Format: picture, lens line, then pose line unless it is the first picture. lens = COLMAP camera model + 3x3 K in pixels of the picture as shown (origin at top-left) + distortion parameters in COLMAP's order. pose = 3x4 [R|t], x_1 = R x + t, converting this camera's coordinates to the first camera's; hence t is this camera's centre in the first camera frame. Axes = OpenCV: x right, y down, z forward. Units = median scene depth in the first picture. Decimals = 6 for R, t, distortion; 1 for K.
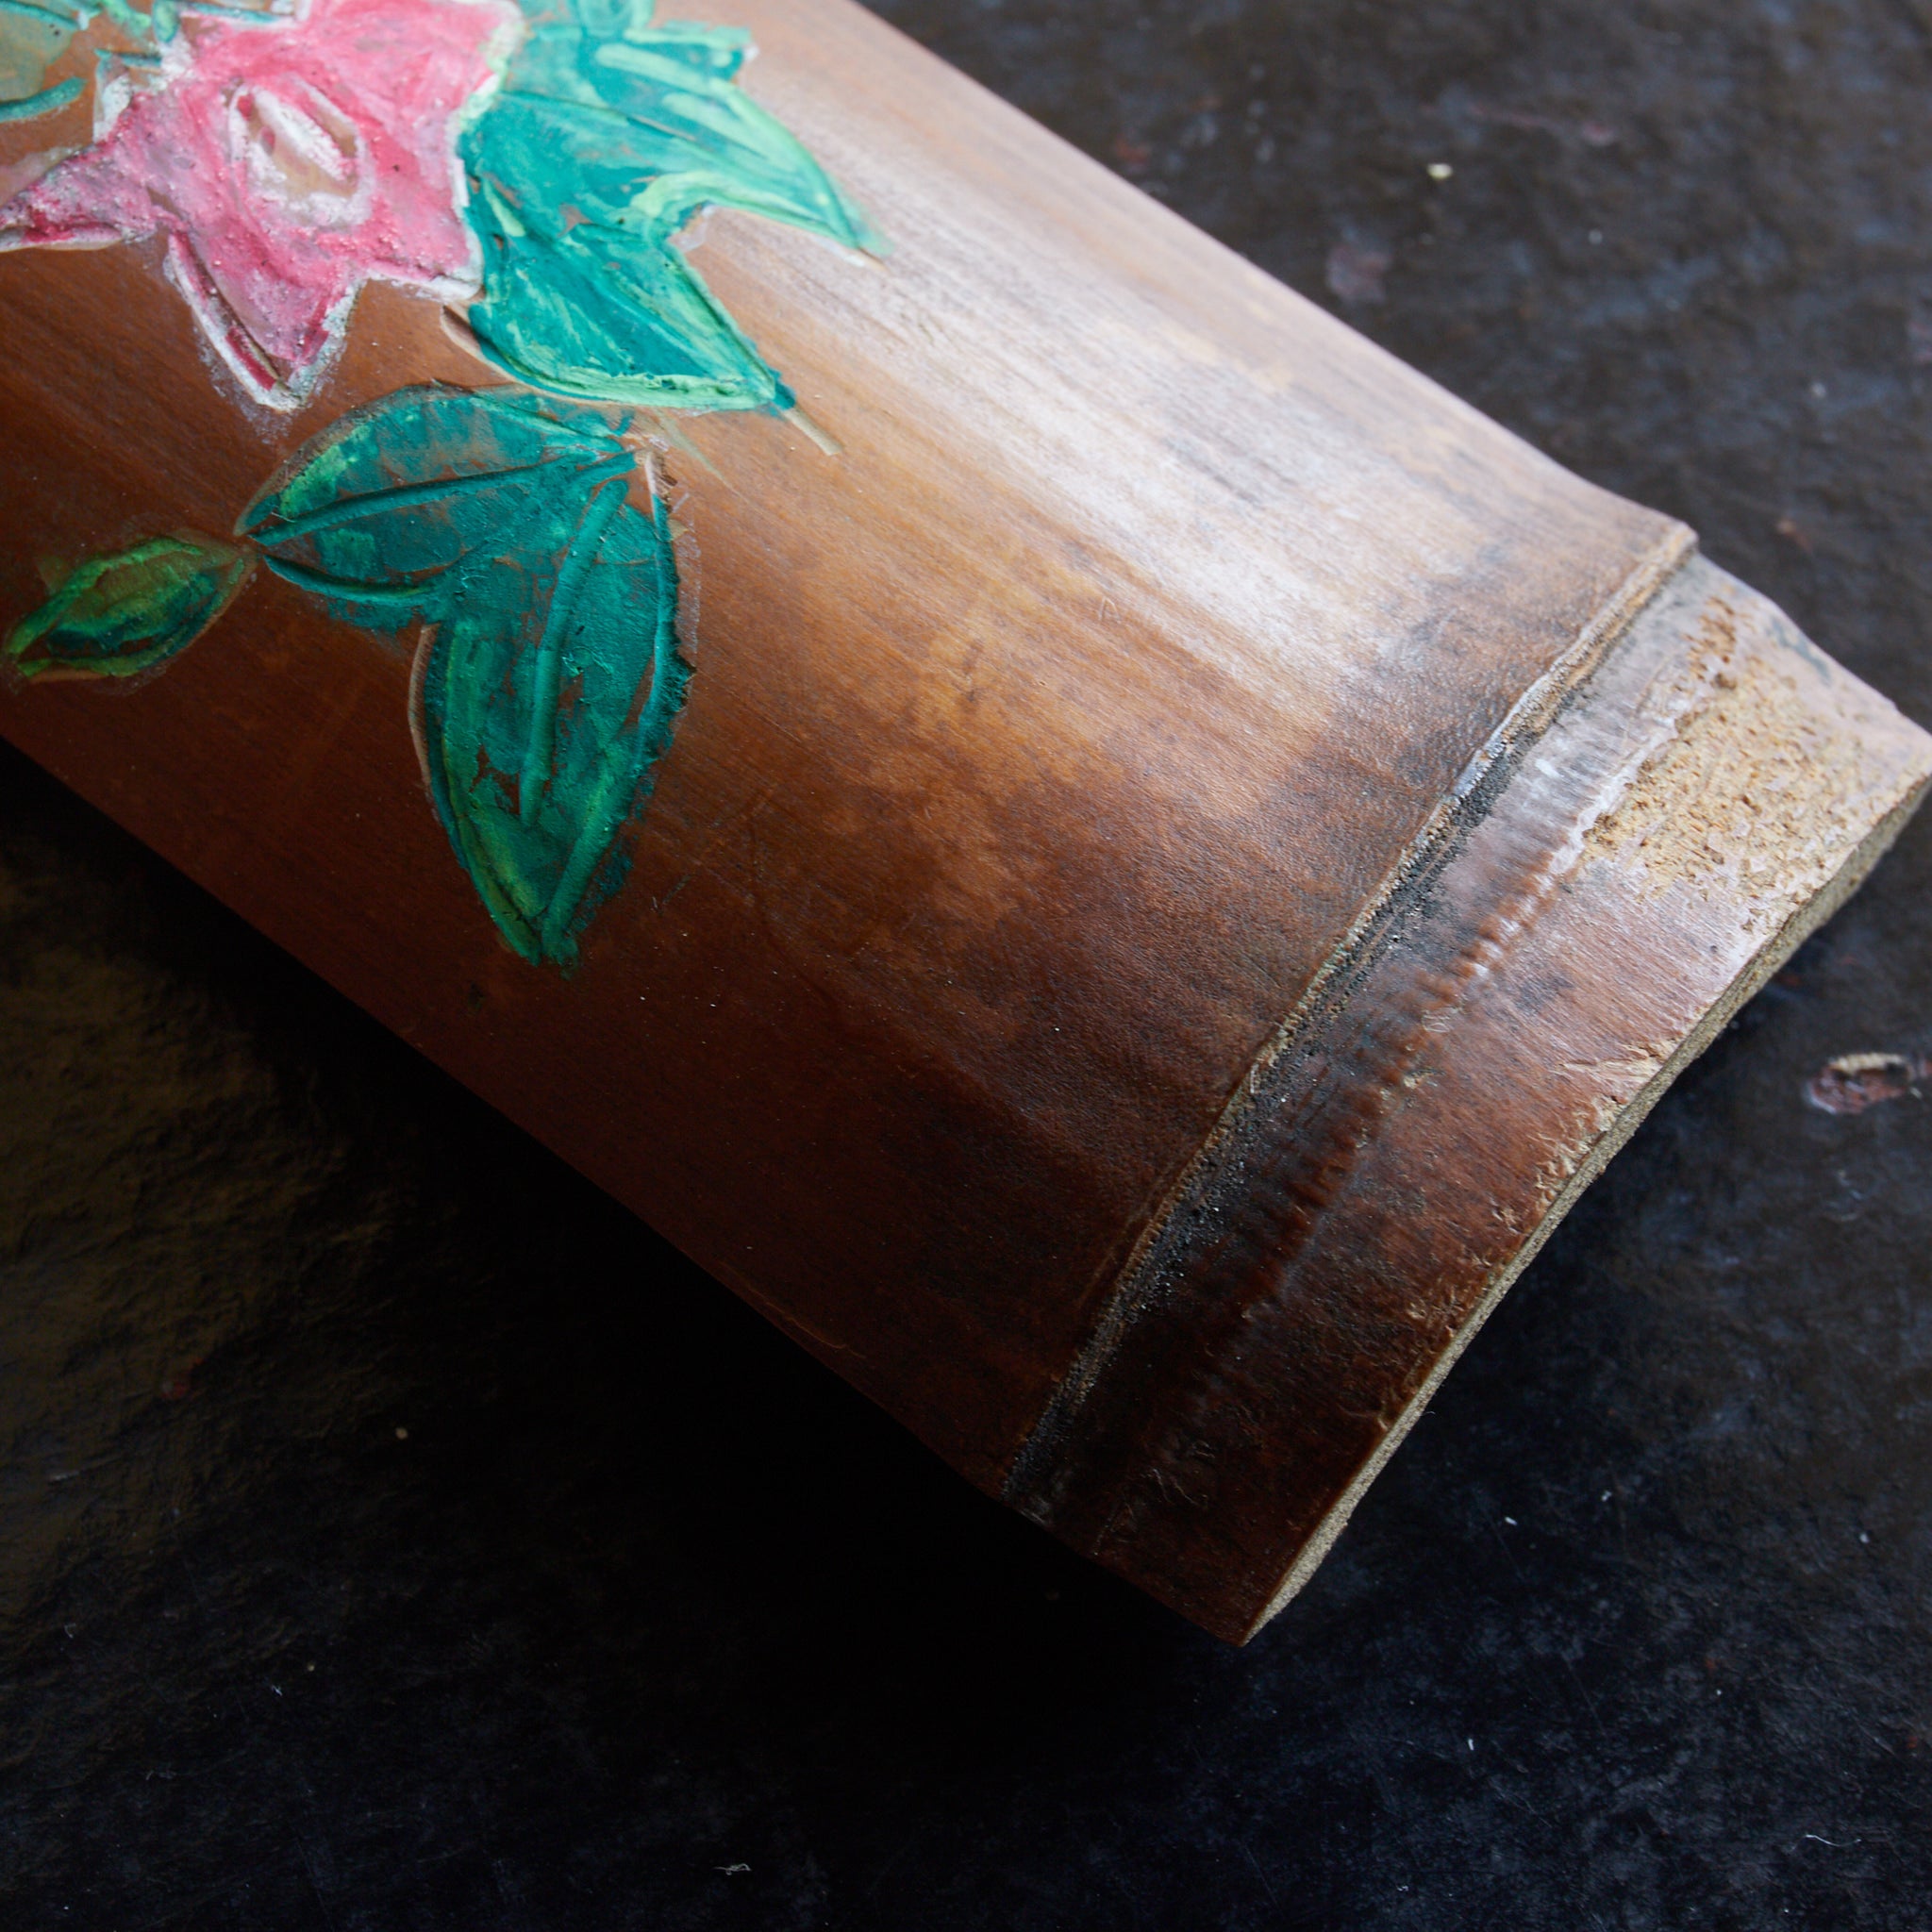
lens RADIAL K [[4680.6, 0, 963.1], [0, 4680.6, 965.5], [0, 0, 1]] dist [-0.052585, 0.009872]
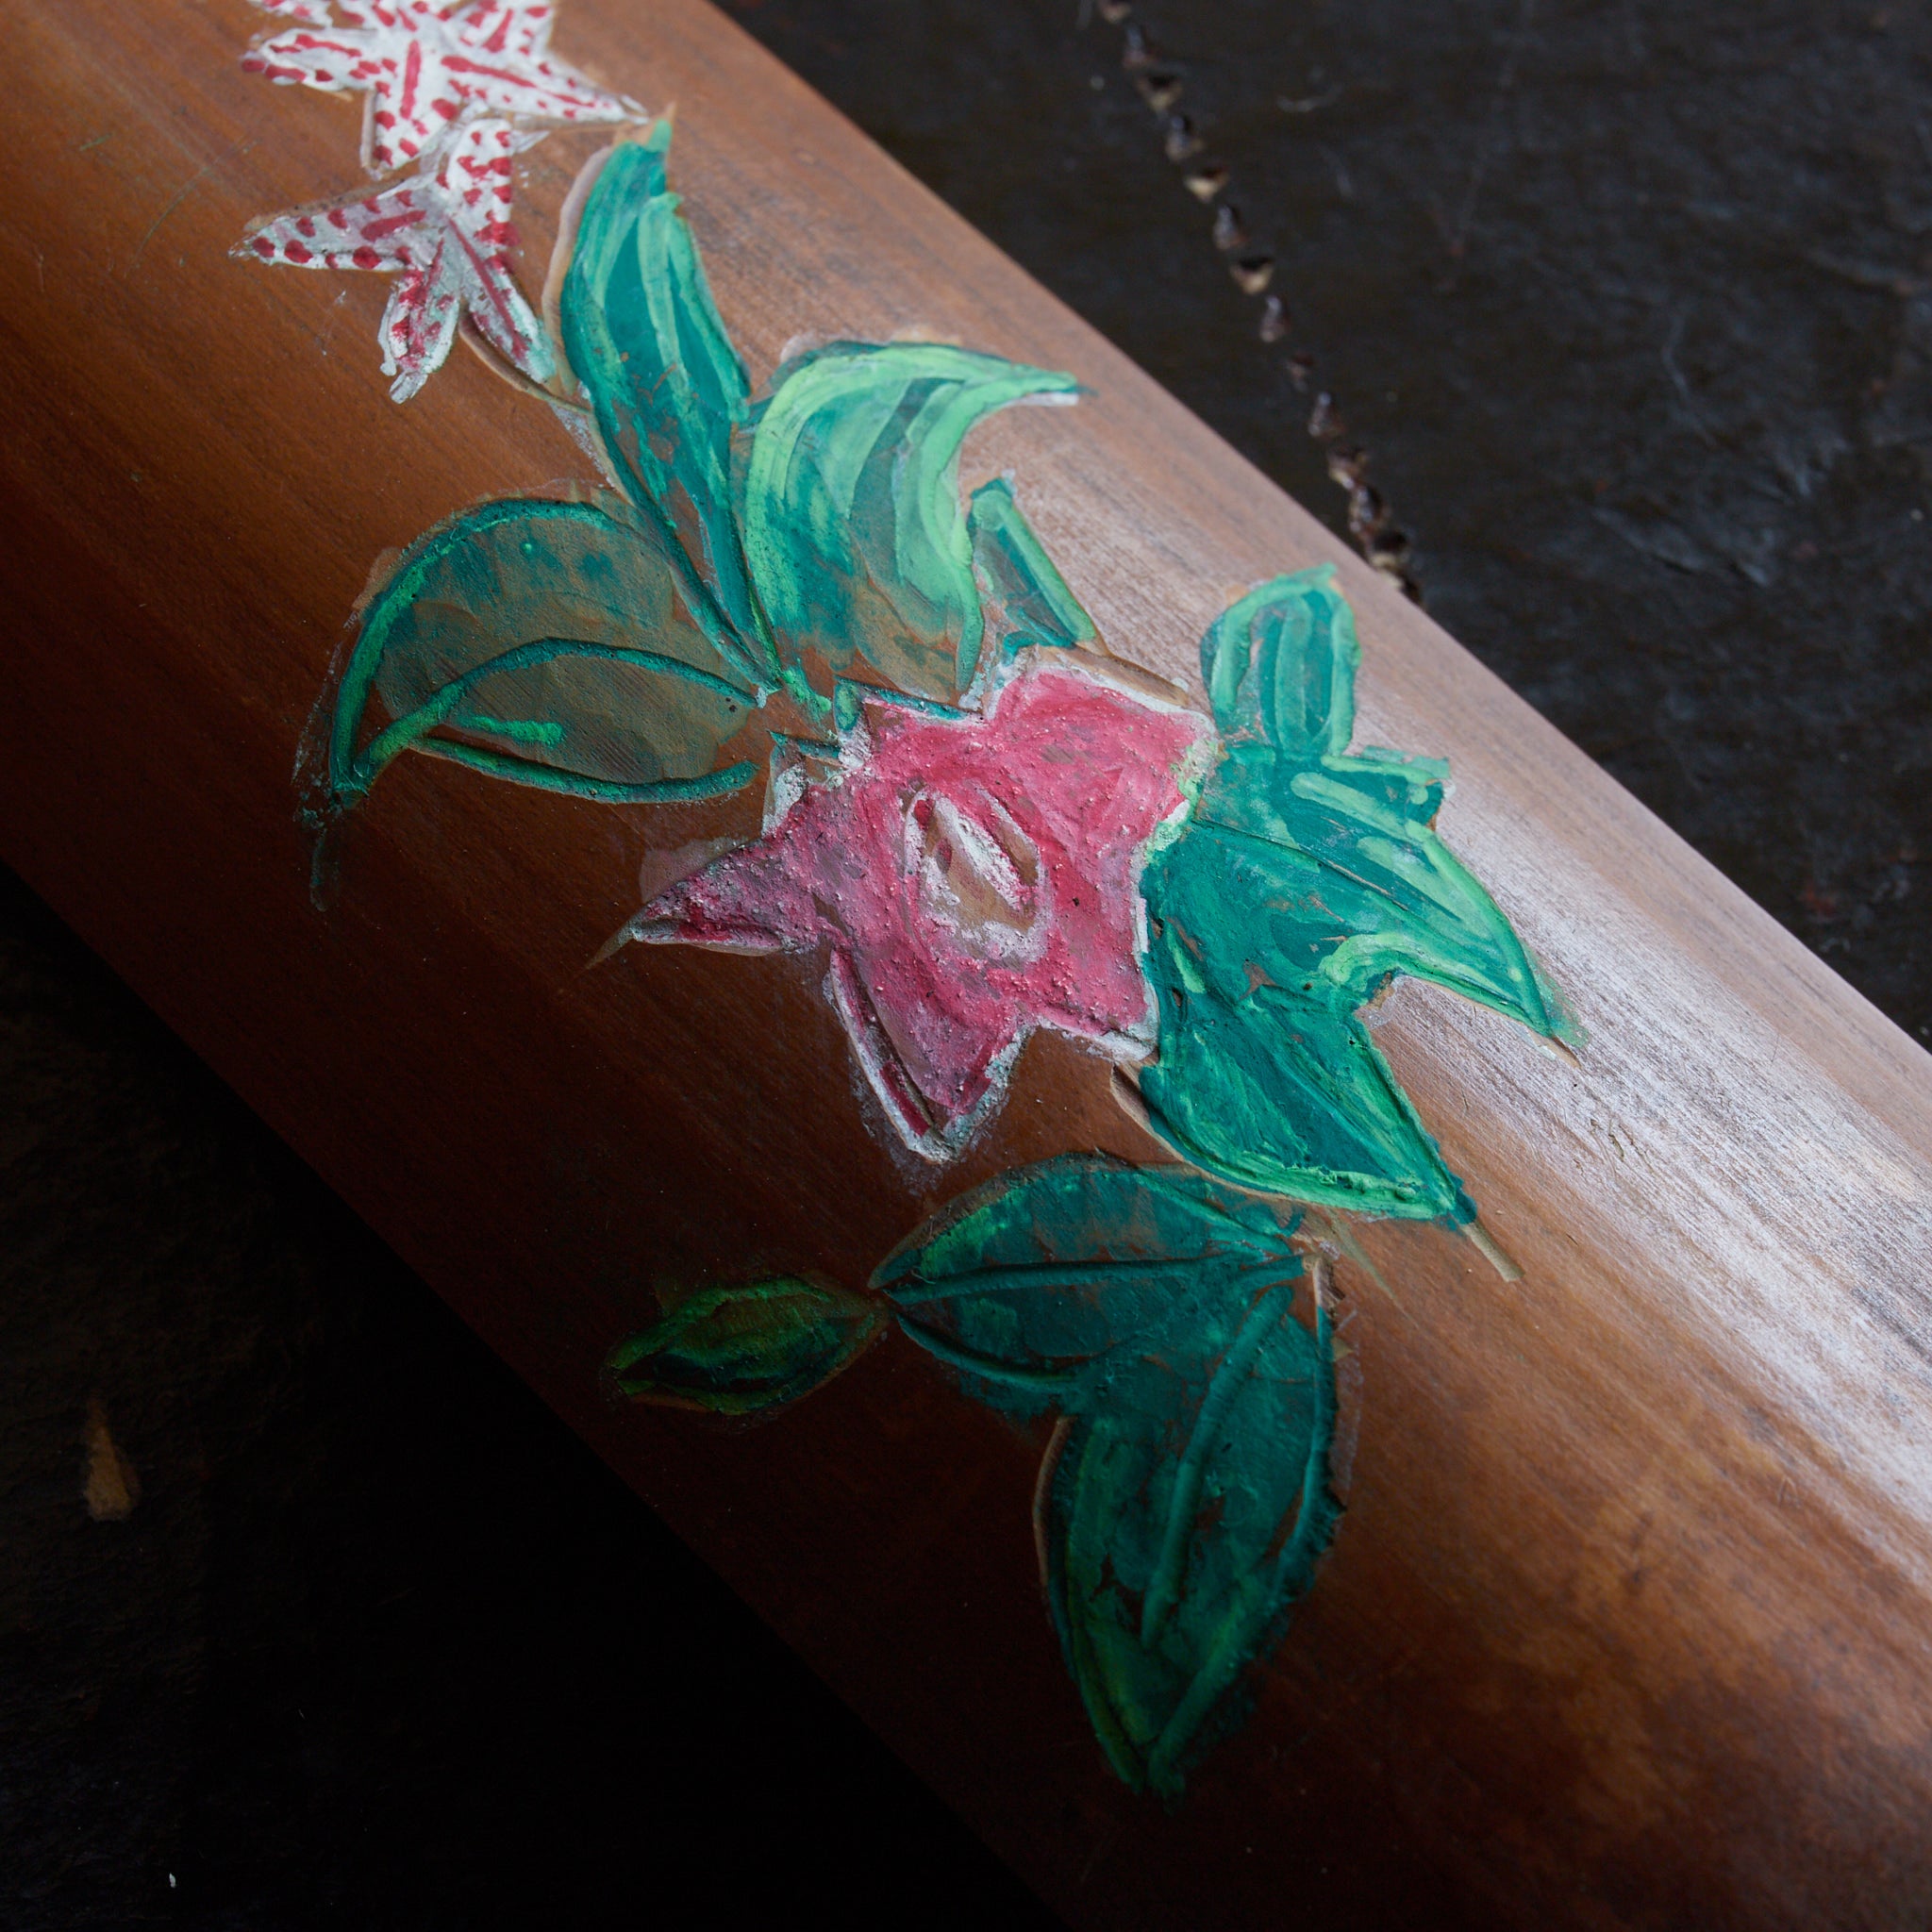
lens RADIAL K [[4738.6, 0, 966.9], [0, 4738.6, 968.1], [0, 0, 1]] dist [-0.081860, 0.106487]
pose [[0.991531, 0.118869, -0.052302, -0.093142], [-0.119031, 0.992891, 0.000020, -0.157347], [0.051933, 0.006205, 0.998631, 0.044987]]
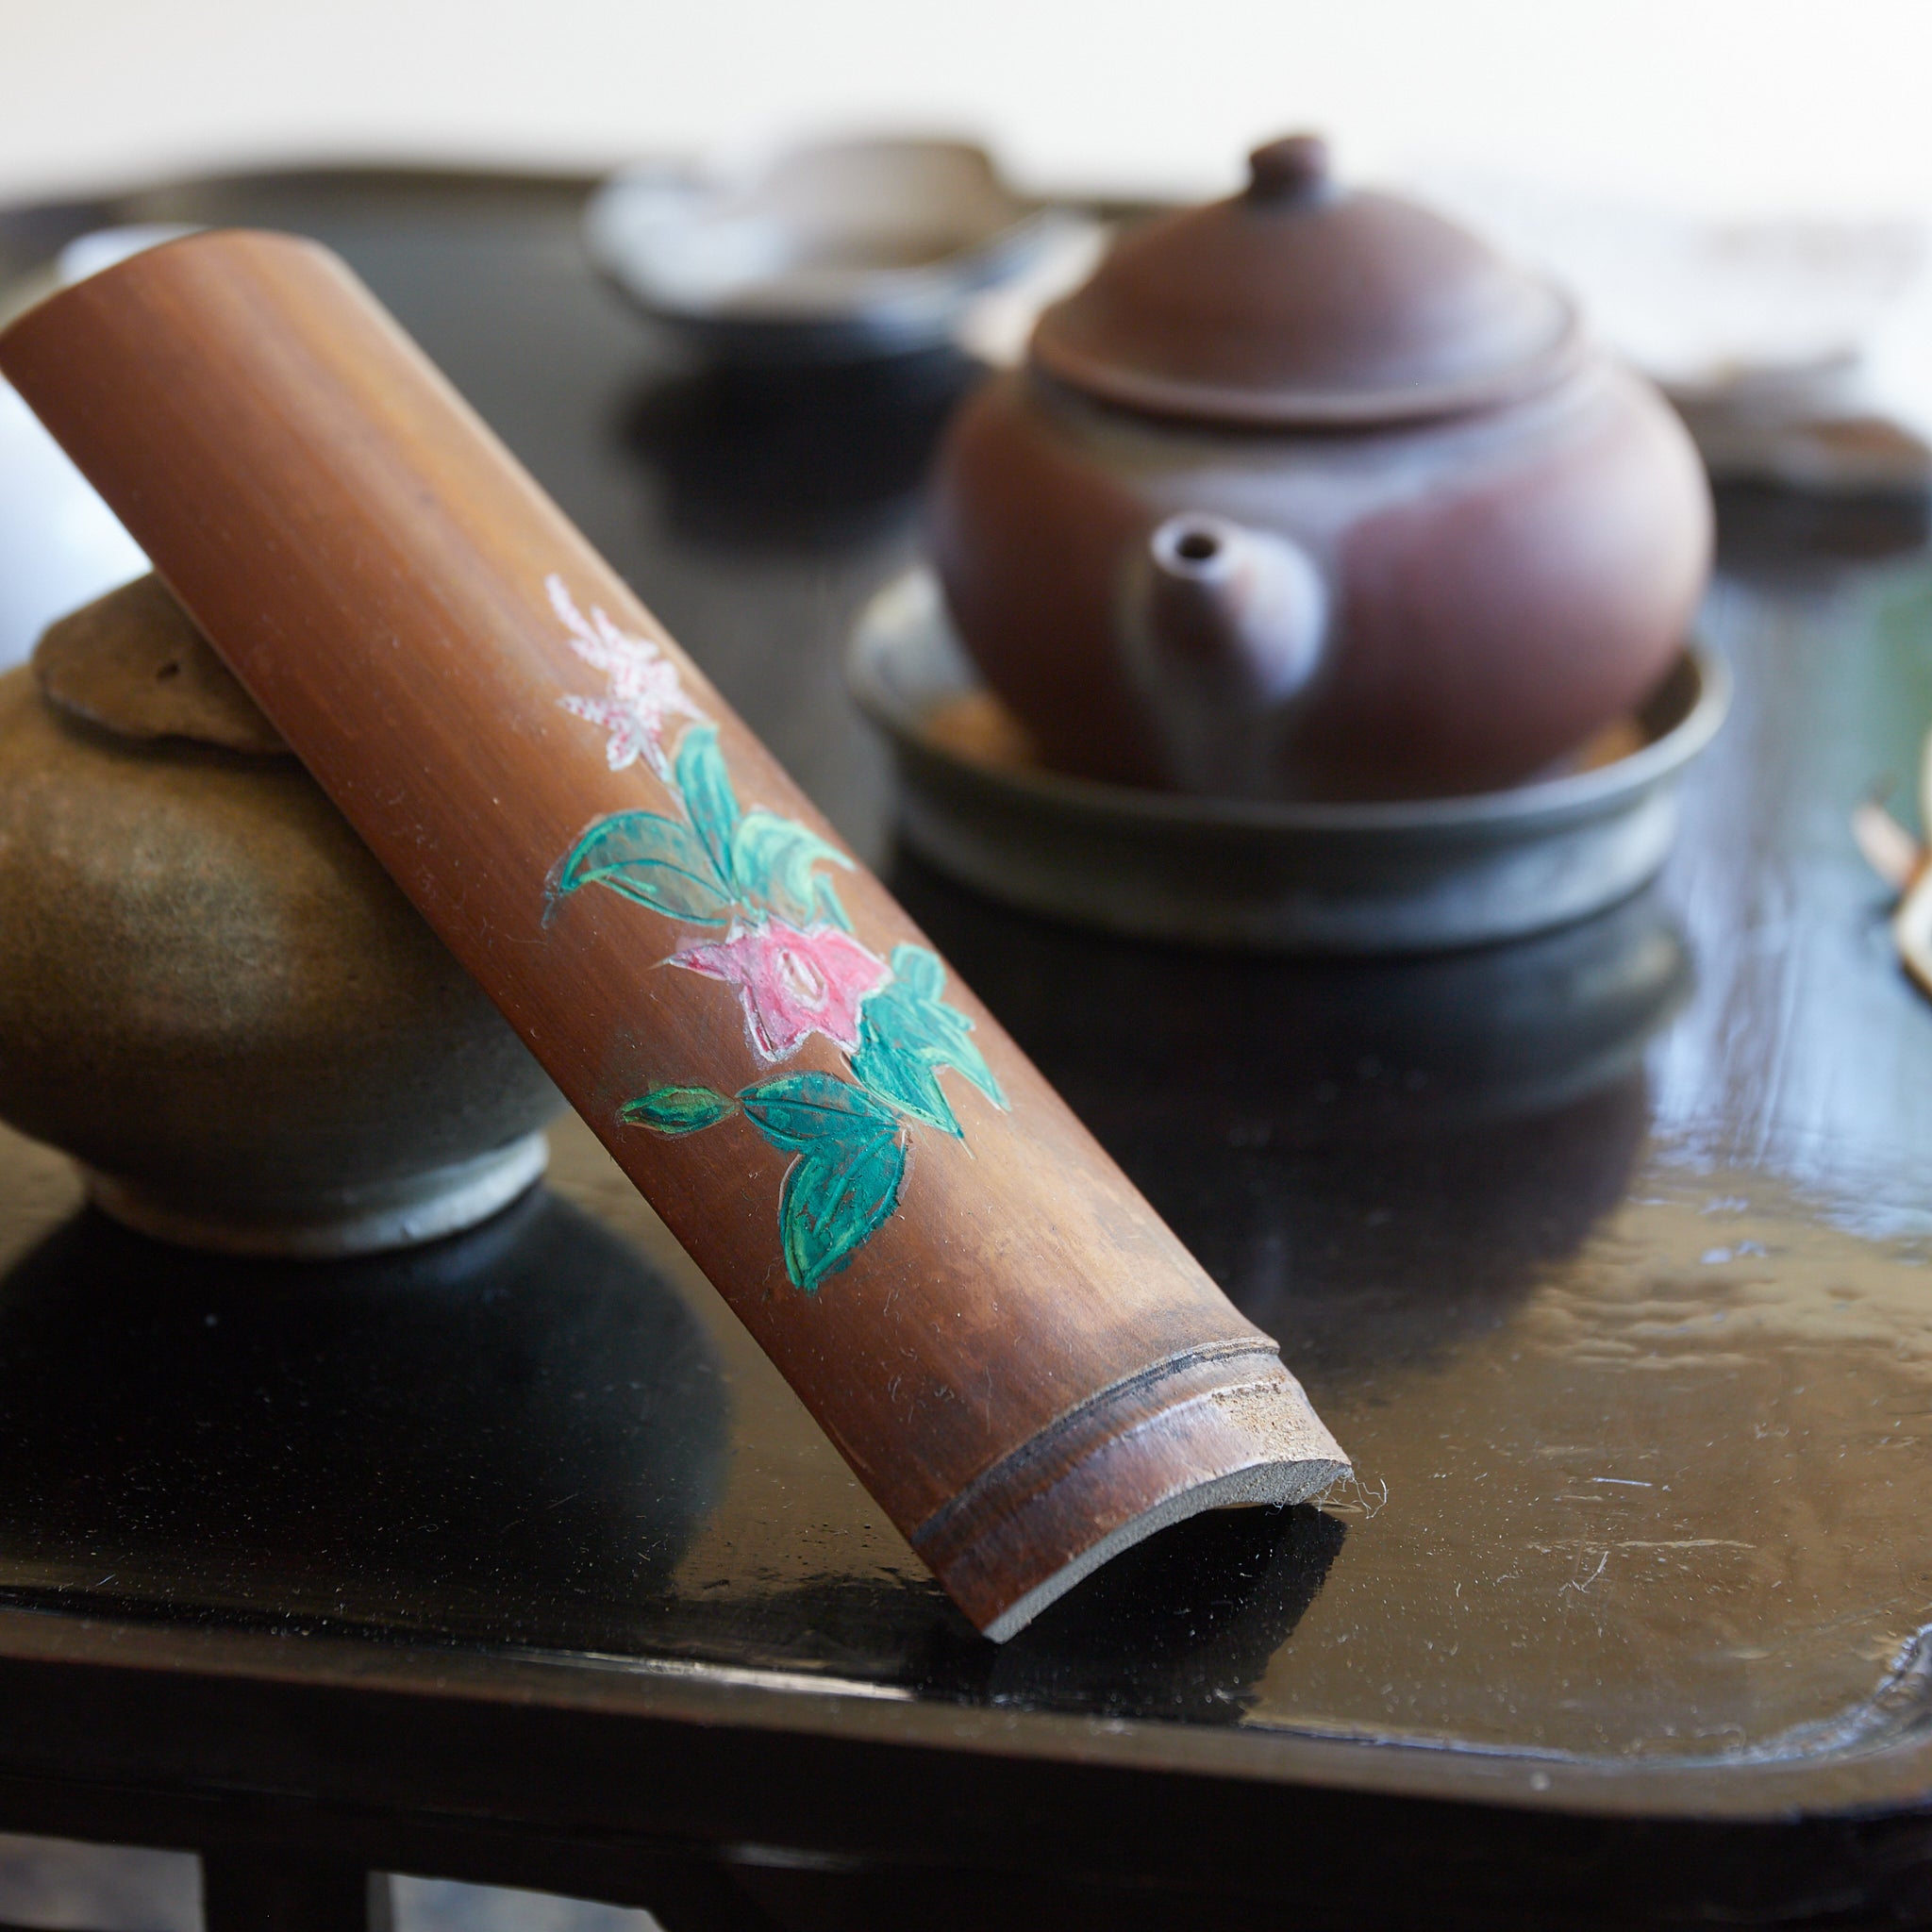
lens RADIAL K [[5283.9, 0, 968.4], [0, 5283.9, 966.7], [0, 0, 1]] dist [0.033519, 0.149187]
pose [[0.926160, 0.374602, 0.043602, -0.187355], [-0.326423, 0.854159, -0.404797, 0.921205], [-0.188881, 0.360674, 0.913366, -1.558642]]
